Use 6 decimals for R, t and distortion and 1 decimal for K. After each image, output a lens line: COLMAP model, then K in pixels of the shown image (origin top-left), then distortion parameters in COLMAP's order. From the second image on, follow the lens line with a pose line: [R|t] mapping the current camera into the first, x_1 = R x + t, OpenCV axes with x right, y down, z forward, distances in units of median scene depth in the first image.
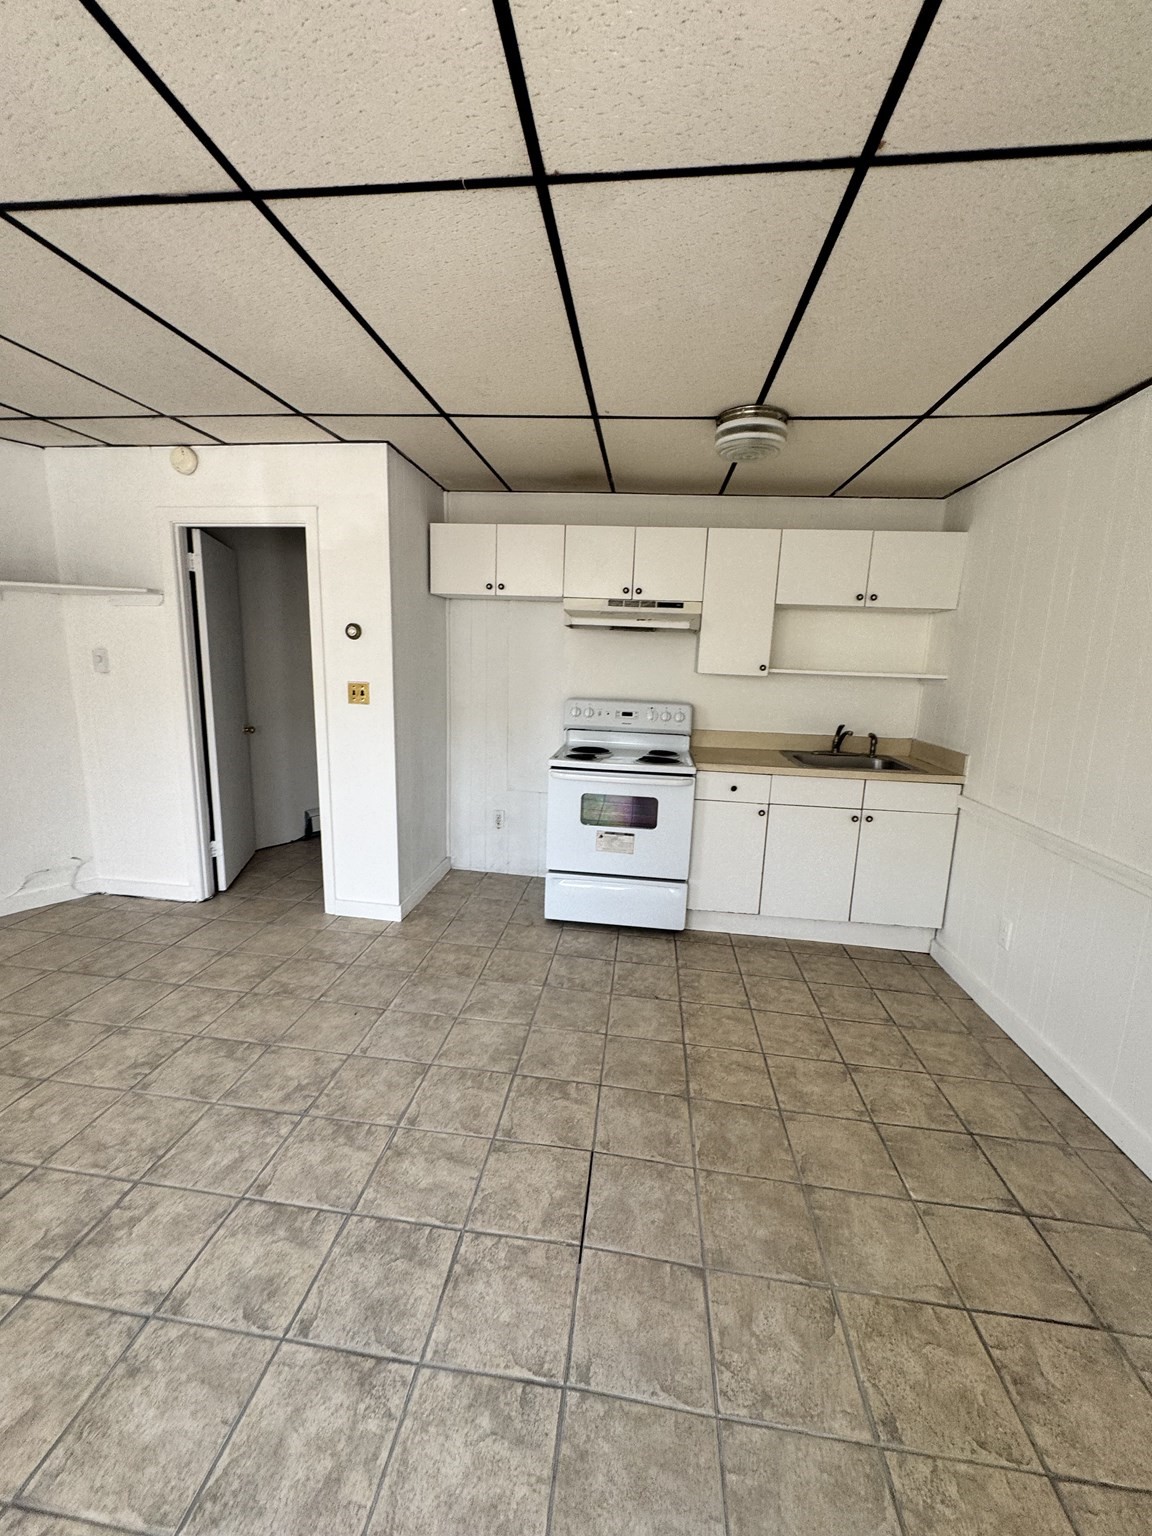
lens RADIAL K [[612.0, 0, 574.1], [0, 612.0, 768.7], [0, 0, 1]] dist [-0.004492, 0.000165]
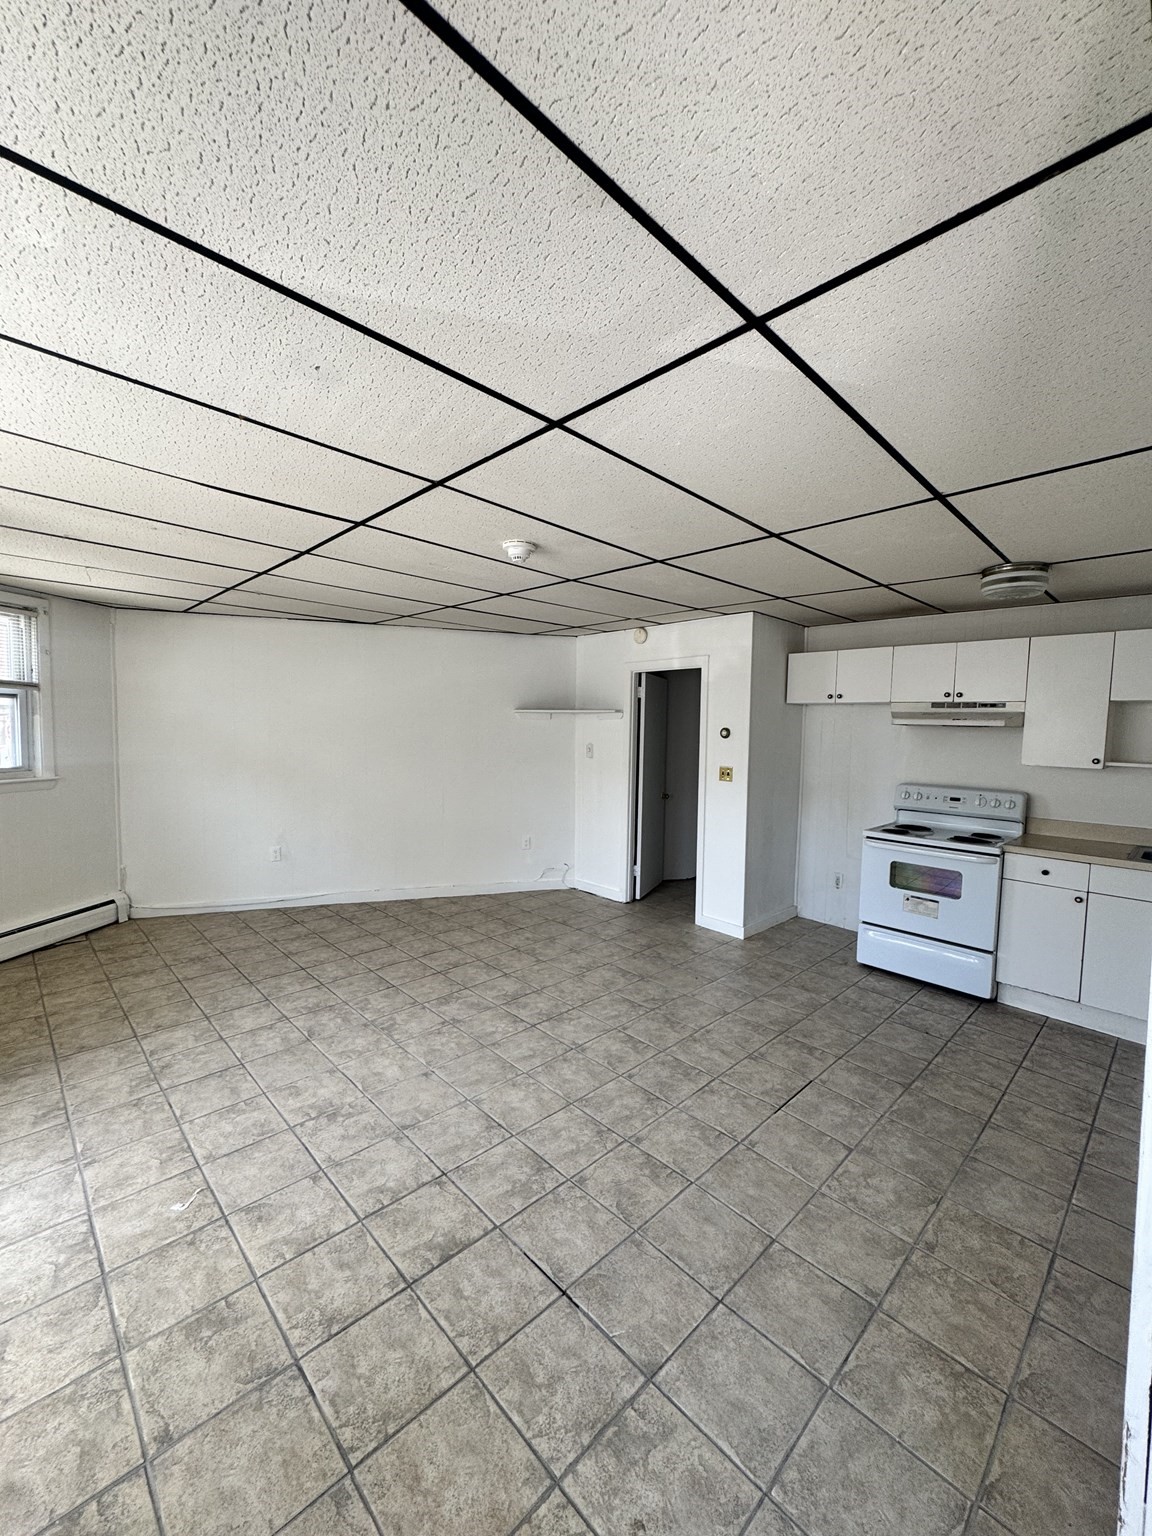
lens RADIAL K [[612.0, 0, 575.6], [0, 612.0, 767.5], [0, 0, 1]] dist [-0.004492, 0.000165]
pose [[0.776929, 0.023054, -0.629166, 0.295535], [-0.105700, 0.989921, -0.094250, 0.038629], [0.620653, 0.139728, 0.771535, -0.368125]]
